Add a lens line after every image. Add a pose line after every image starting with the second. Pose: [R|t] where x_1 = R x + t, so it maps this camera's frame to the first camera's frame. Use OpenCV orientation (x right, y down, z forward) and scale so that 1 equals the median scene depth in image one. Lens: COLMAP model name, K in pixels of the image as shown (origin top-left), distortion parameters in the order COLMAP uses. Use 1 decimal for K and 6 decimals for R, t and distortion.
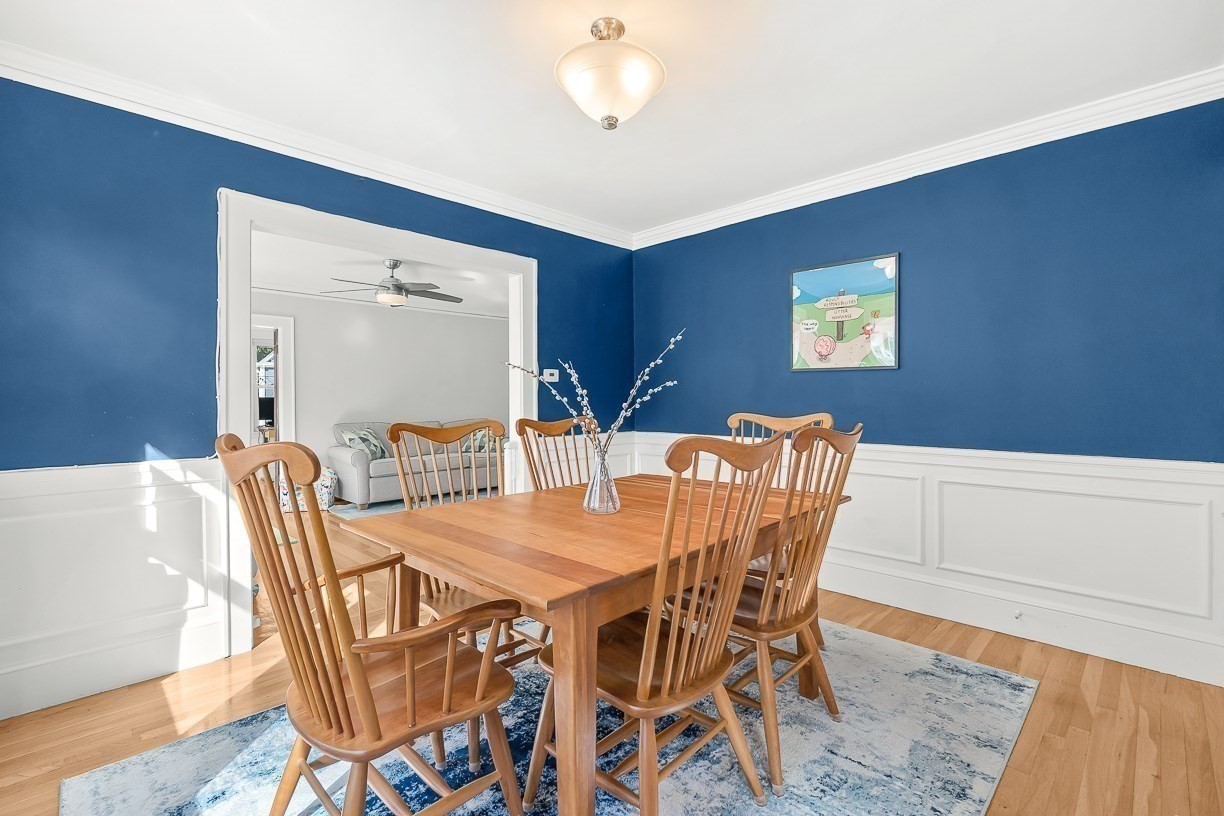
lens RADIAL K [[551.5, 0, 613.7], [0, 551.5, 403.3], [0, 0, 1]] dist [0.000257, 0.000010]
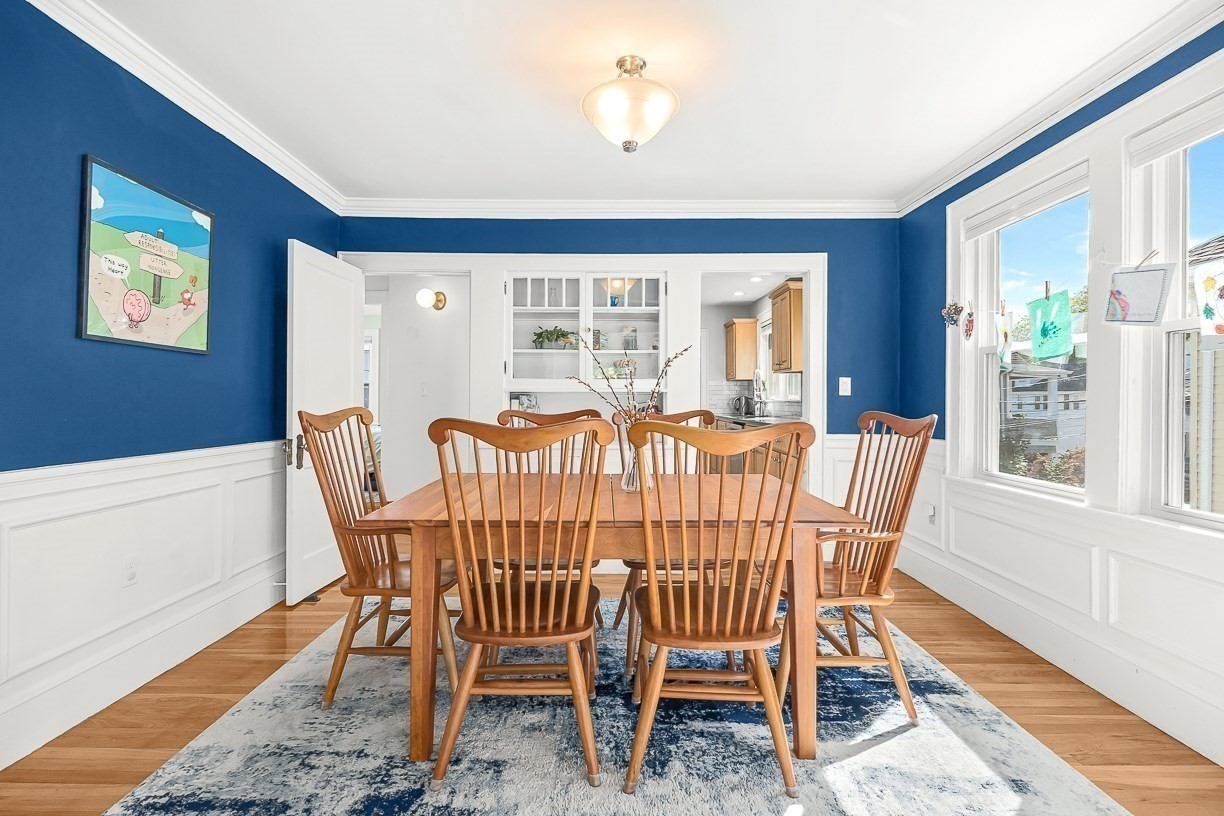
lens RADIAL K [[588.9, 0, 612.4], [0, 588.9, 404.2], [0, 0, 1]] dist [-0.003275, -0.000291]
pose [[-0.706874, -0.004723, 0.707324, -0.492297], [0.002423, 0.999956, 0.009098, 0.003976], [-0.707336, 0.008145, -0.706831, 1.111267]]
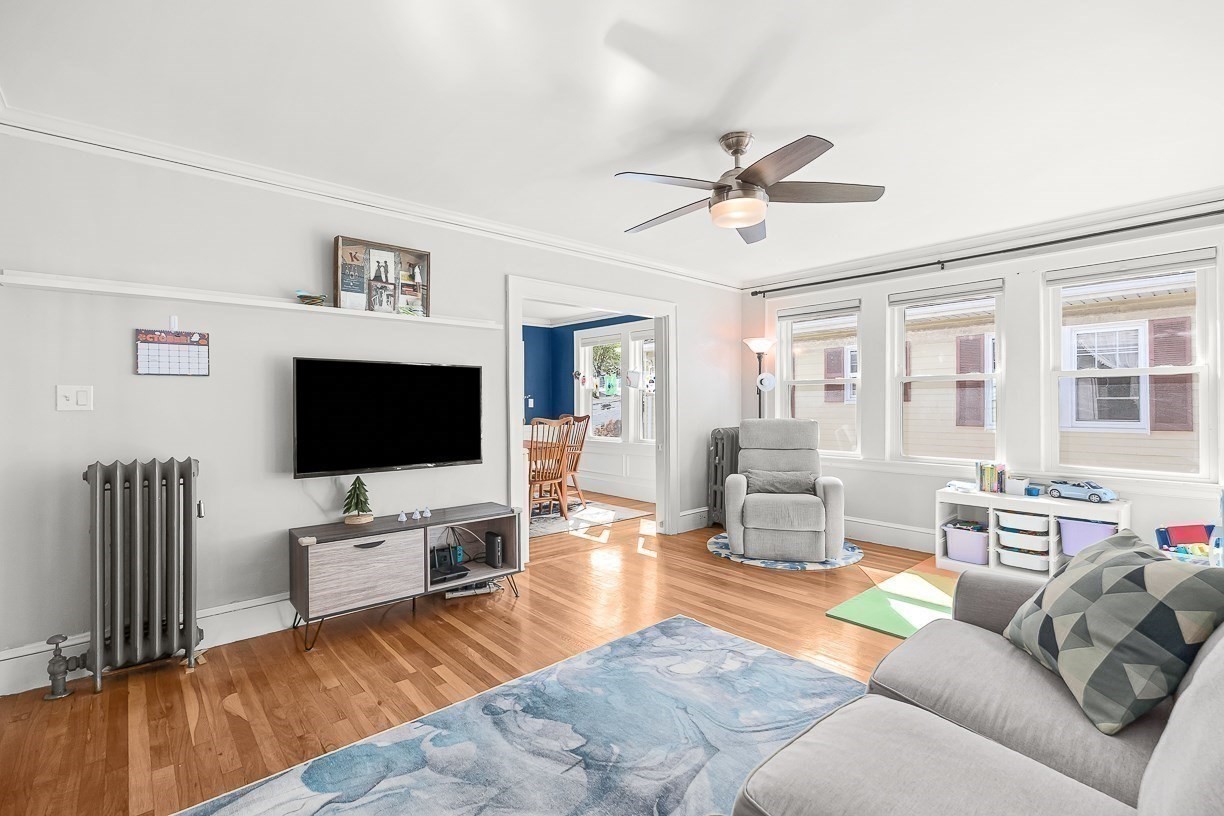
lens RADIAL K [[551.5, 0, 614.2], [0, 551.5, 406.9], [0, 0, 1]] dist [0.000257, 0.000010]
pose [[-0.996947, 0.003345, 0.078008, -0.521100], [0.003805, 0.999976, 0.005753, -0.009653], [-0.077987, 0.006032, -0.996936, 1.934650]]
